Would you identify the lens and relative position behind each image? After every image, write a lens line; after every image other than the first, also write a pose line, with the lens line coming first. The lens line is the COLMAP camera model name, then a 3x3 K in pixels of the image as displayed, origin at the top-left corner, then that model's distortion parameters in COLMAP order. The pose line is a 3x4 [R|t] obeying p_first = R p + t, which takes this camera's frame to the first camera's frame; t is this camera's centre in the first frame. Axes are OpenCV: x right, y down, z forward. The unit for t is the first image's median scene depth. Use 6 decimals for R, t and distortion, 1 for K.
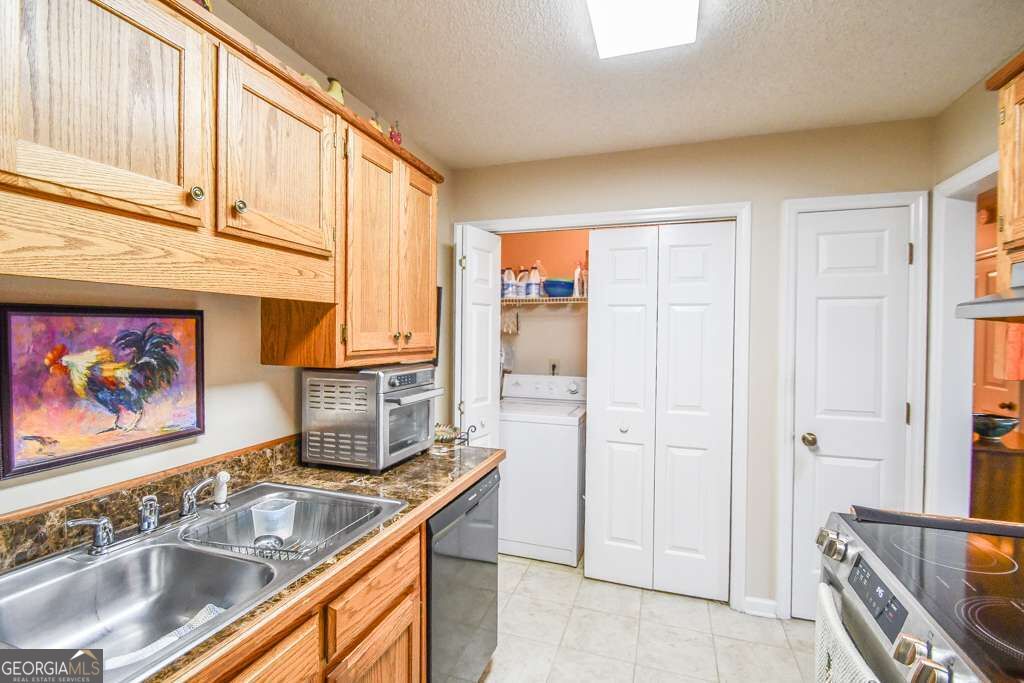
lens RADIAL K [[458.2, 0, 487.3], [0, 458.2, 339.2], [0, 0, 1]] dist [0.010185, -0.015102]
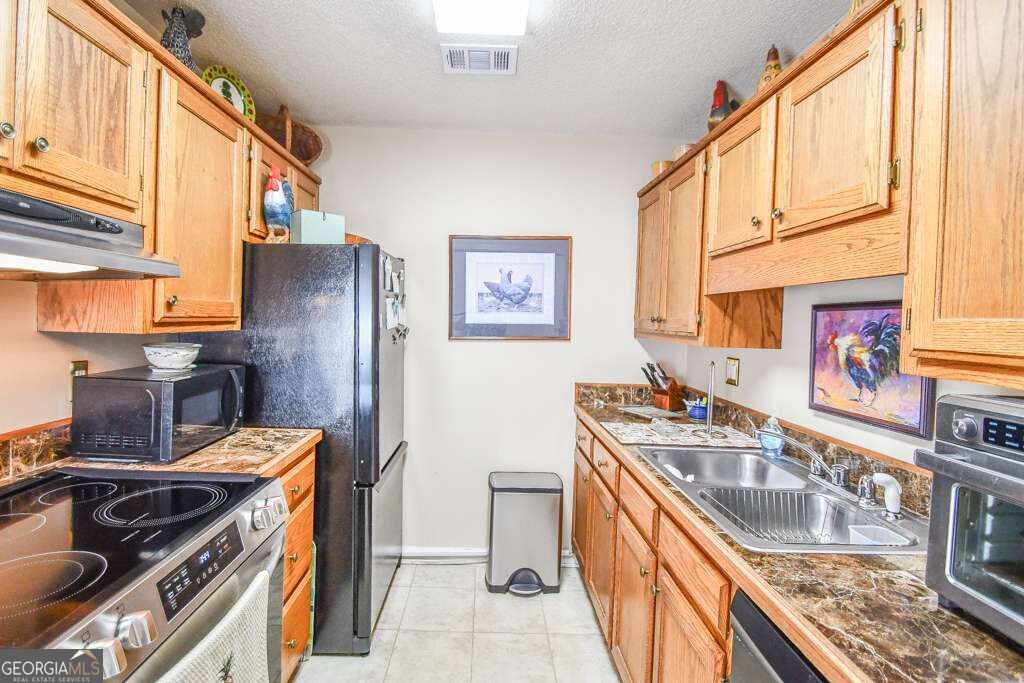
lens RADIAL K [[483.8, 0, 494.5], [0, 483.8, 324.0], [0, 0, 1]] dist [0.002456, -0.013034]
pose [[-0.922282, -0.034579, -0.384967, 0.537033], [-0.047456, 0.998585, 0.023996, 0.004465], [0.383592, 0.040400, -0.922619, 1.637781]]
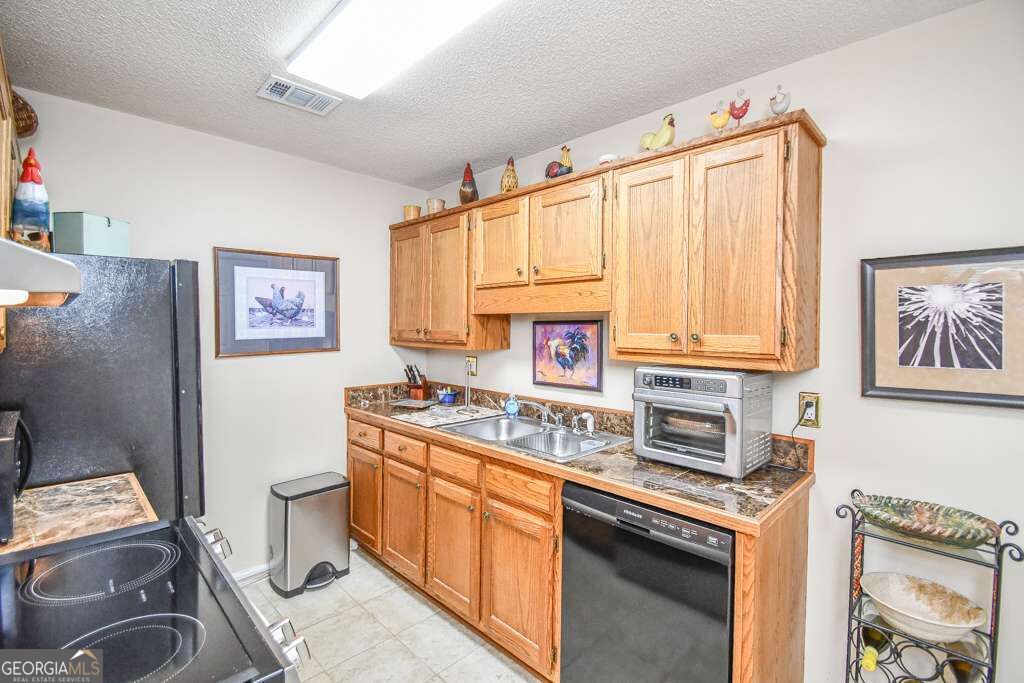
lens RADIAL K [[465.7, 0, 511.1], [0, 465.7, 322.7], [0, 0, 1]] dist [0.002757, -0.013104]
pose [[-0.388951, -0.022534, -0.920983, 1.203720], [-0.028910, 0.999507, -0.012246, -0.022199], [0.920805, 0.021862, -0.389410, 1.471523]]
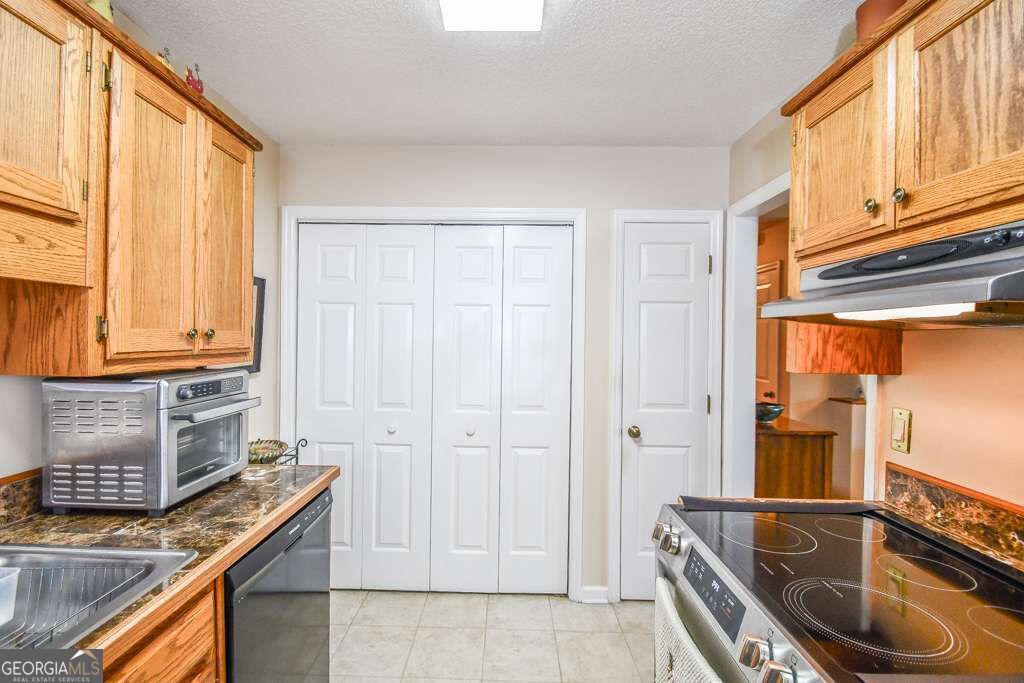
lens RADIAL K [[458.2, 0, 487.3], [0, 458.2, 339.2], [0, 0, 1]] dist [0.010185, -0.015102]
pose [[0.946524, 0.001678, 0.322629, 0.036566], [0.000541, 0.999977, -0.006789, 0.010329], [-0.322633, 0.006601, 0.946501, 0.131138]]
